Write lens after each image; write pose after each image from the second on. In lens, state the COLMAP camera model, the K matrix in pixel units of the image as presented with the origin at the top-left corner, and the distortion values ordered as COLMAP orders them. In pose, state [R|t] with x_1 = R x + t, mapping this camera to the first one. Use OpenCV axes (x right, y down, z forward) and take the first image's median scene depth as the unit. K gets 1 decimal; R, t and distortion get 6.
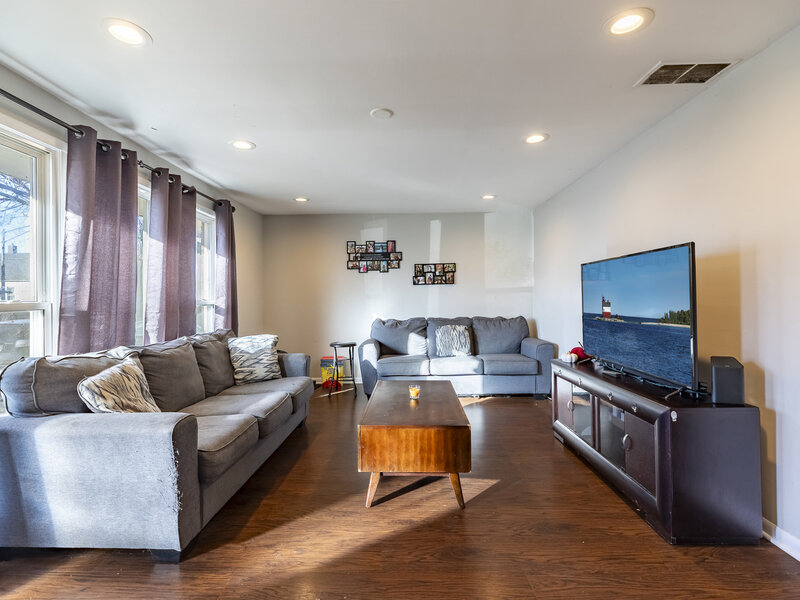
lens RADIAL K [[401.4, 0, 400.0], [0, 401.4, 300.0], [0, 0, 1]] dist [0.004237, -0.000223]
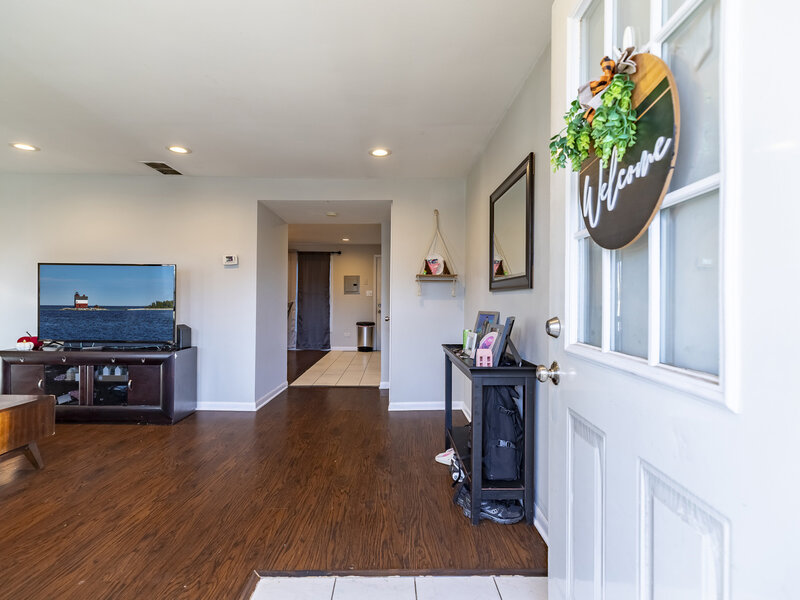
lens RADIAL K [[401.4, 0, 400.0], [0, 401.4, 300.0], [0, 0, 1]] dist [0.004237, -0.000223]
pose [[-0.026809, 0.009920, 0.999591, -0.690199], [-0.007804, 0.999918, -0.010132, 0.019483], [-0.999610, -0.008072, -0.026729, -0.004393]]
